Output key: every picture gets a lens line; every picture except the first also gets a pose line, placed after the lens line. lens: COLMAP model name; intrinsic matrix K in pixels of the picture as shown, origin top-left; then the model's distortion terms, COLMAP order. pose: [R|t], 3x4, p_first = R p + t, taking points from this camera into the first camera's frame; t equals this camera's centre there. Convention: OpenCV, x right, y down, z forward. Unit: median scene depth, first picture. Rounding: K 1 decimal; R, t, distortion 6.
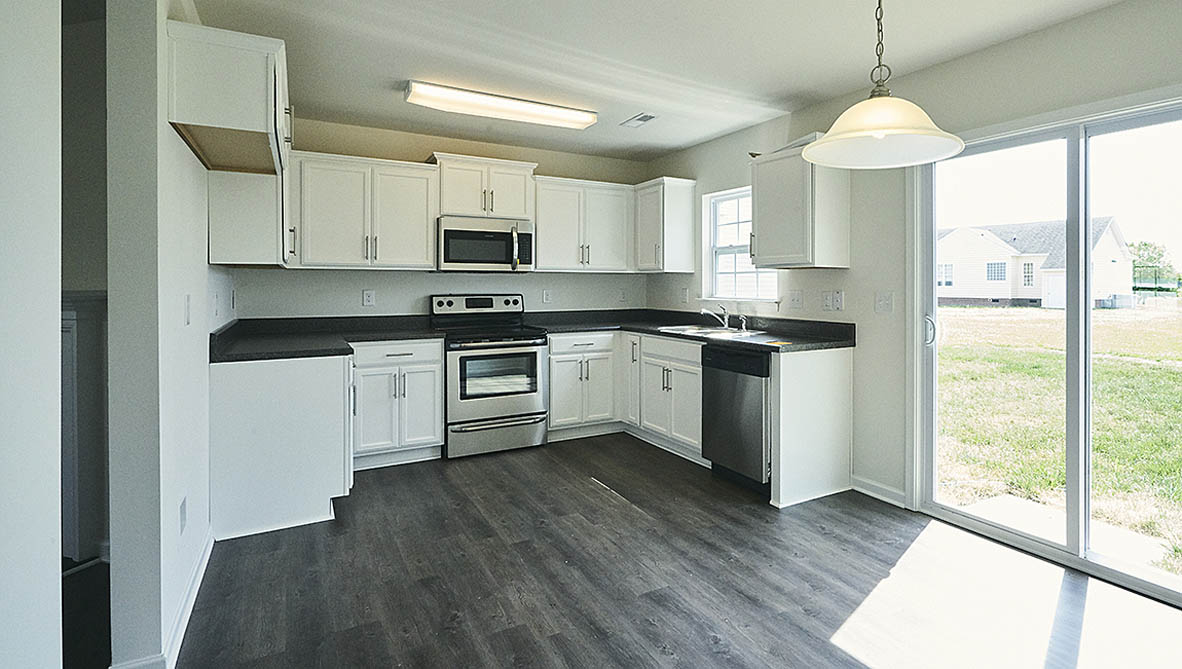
lens RADIAL K [[581.1, 0, 644.8], [0, 581.1, 284.9], [0, 0, 1]] dist [-0.005982, -0.001432]
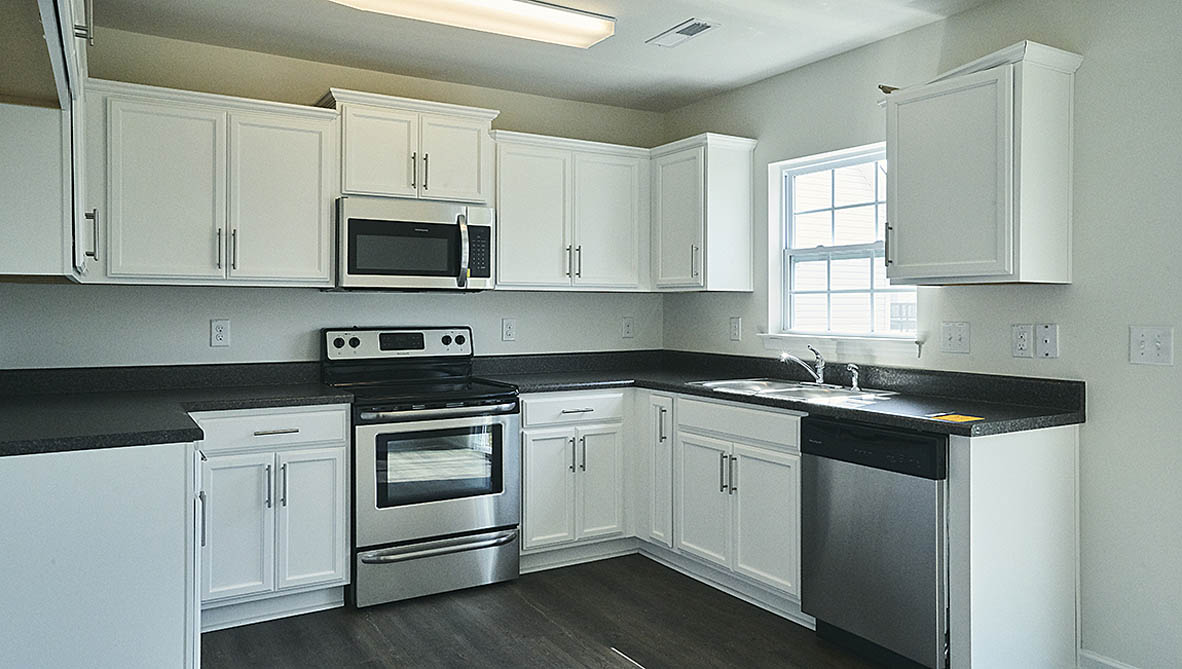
lens RADIAL K [[822.3, 0, 589.8], [0, 822.3, 307.6], [0, 0, 1]] dist [0.000116, 0.012605]
pose [[0.999999, 0.000972, -0.001163, -0.101577], [-0.000973, 0.999999, -0.000893, -0.003931], [0.001162, 0.000894, 0.999999, 0.166408]]
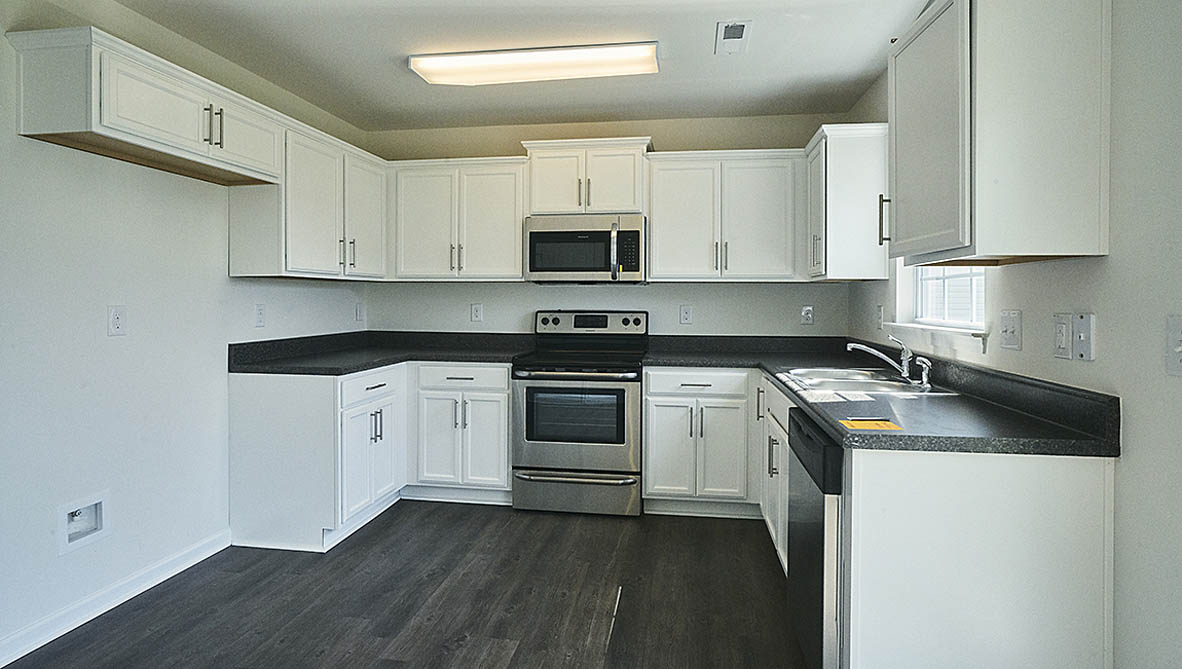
lens RADIAL K [[612.3, 0, 589.5], [0, 612.3, 302.7], [0, 0, 1]] dist [-0.035783, 0.004637]
pose [[0.768620, 0.005030, -0.639685, 0.294265], [-0.003468, 0.999987, 0.003696, 0.002286], [0.639696, -0.000622, 0.768628, 0.395632]]
